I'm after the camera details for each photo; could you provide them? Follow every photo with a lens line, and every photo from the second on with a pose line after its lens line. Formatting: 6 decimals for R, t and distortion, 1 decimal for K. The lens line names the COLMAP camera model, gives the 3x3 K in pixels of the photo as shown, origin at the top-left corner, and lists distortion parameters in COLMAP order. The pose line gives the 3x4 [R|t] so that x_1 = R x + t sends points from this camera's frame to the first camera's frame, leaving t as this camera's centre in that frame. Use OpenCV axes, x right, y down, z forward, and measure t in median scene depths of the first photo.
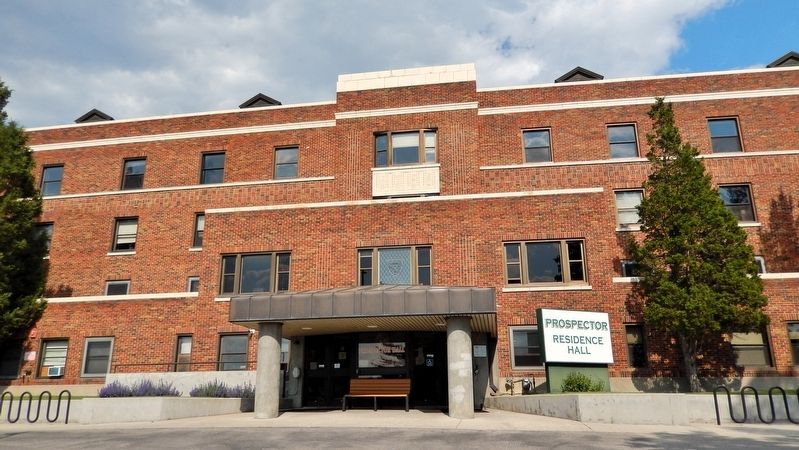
lens RADIAL K [[606.1, 0, 397.6], [0, 606.1, 223.7], [0, 0, 1]] dist [0.010562, 0.023506]
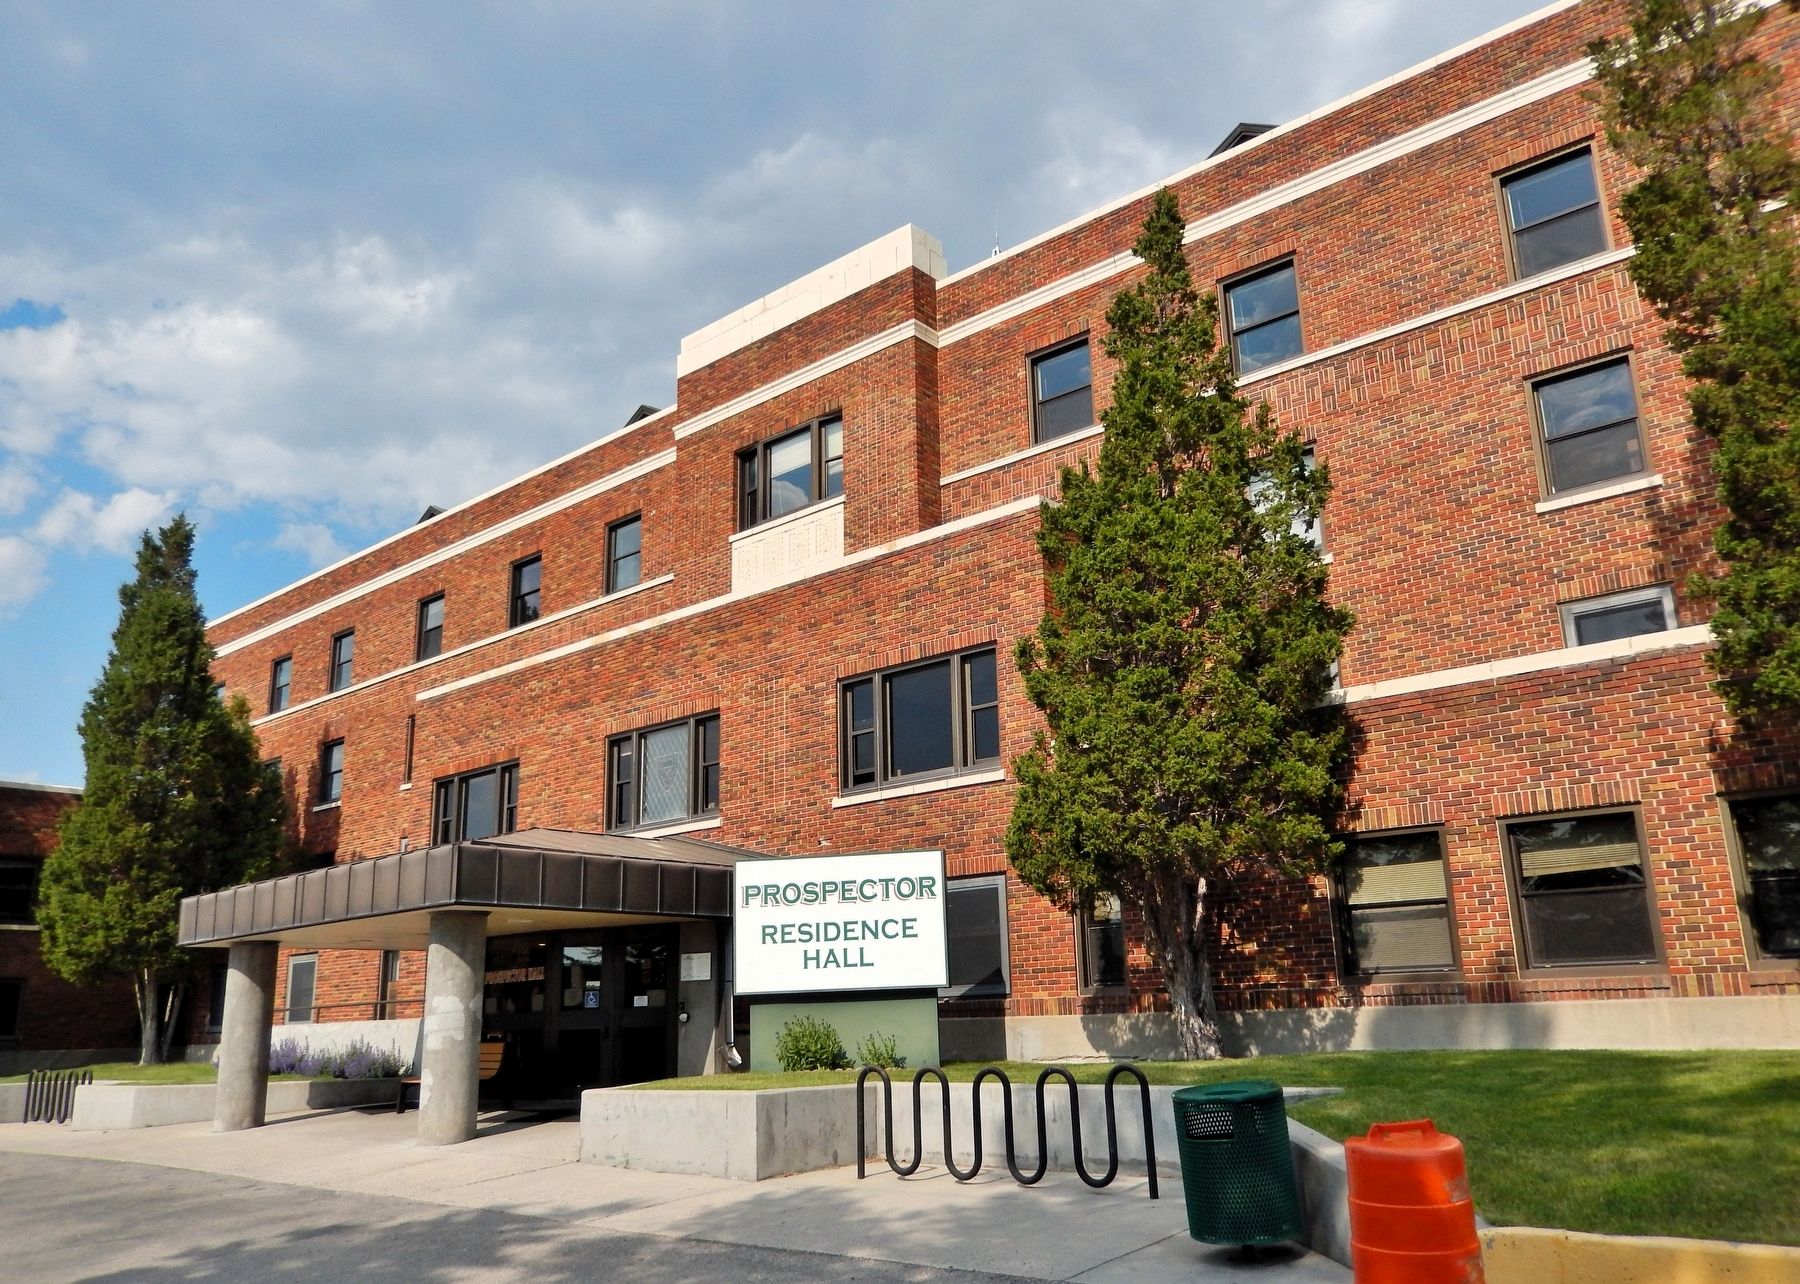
lens RADIAL K [[1397.9, 0, 900.3], [0, 1397.9, 644.1], [0, 0, 1]] dist [0.038334, -0.002761]
pose [[0.845028, -0.159992, -0.510226, 0.644912], [0.179798, 0.983646, -0.010663, 0.021212], [0.503588, -0.082727, 0.859974, 0.207461]]
